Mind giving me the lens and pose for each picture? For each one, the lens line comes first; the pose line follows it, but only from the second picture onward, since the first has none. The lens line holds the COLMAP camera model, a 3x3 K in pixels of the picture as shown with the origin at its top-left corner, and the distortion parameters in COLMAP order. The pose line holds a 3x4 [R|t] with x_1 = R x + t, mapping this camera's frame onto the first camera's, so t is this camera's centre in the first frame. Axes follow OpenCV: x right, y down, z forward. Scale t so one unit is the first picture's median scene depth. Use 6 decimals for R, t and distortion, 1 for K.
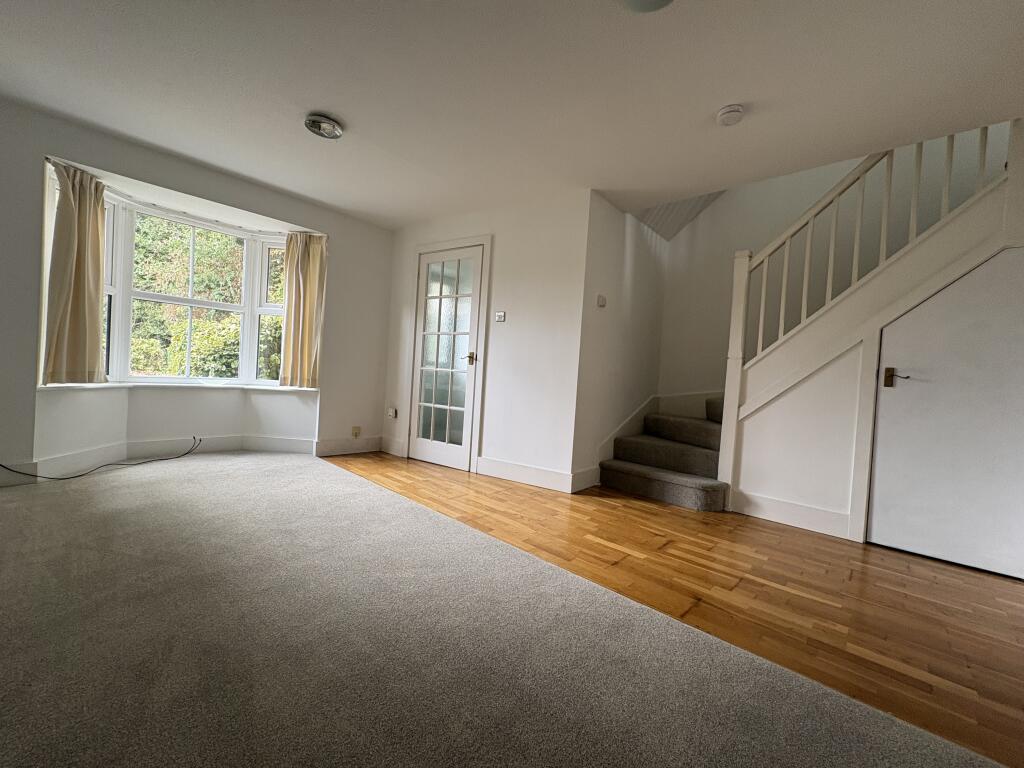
lens RADIAL K [[404.8, 0, 515.8], [0, 404.8, 384.5], [0, 0, 1]] dist [0.001514, -0.000130]
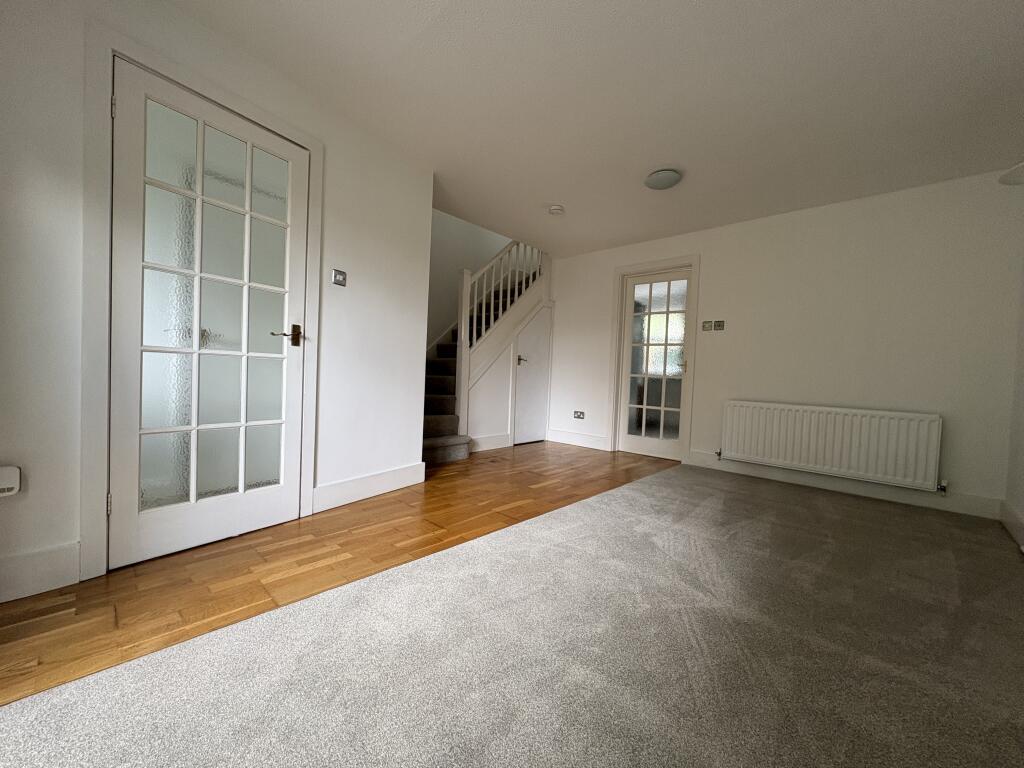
lens RADIAL K [[404.8, 0, 518.6], [0, 404.8, 381.5], [0, 0, 1]] dist [0.001514, -0.000130]
pose [[0.005589, -0.082342, 0.996588, -0.943952], [-0.016249, 0.996465, 0.082423, -0.067798], [-0.999852, -0.016655, 0.004231, 0.878592]]
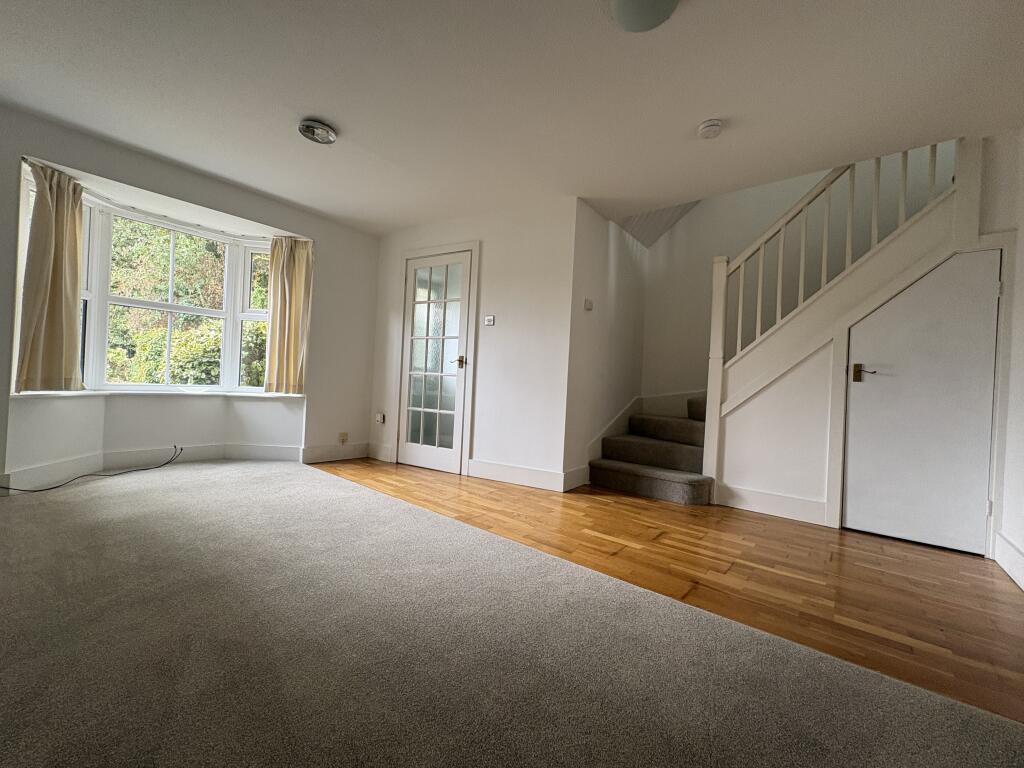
lens RADIAL K [[404.8, 0, 514.8], [0, 404.8, 385.2], [0, 0, 1]] dist [0.001514, -0.000130]
pose [[0.998318, -0.014344, 0.056166, -0.043873], [0.015380, 0.999719, -0.018052, 0.018062], [-0.055891, 0.018885, 0.998258, -0.020786]]
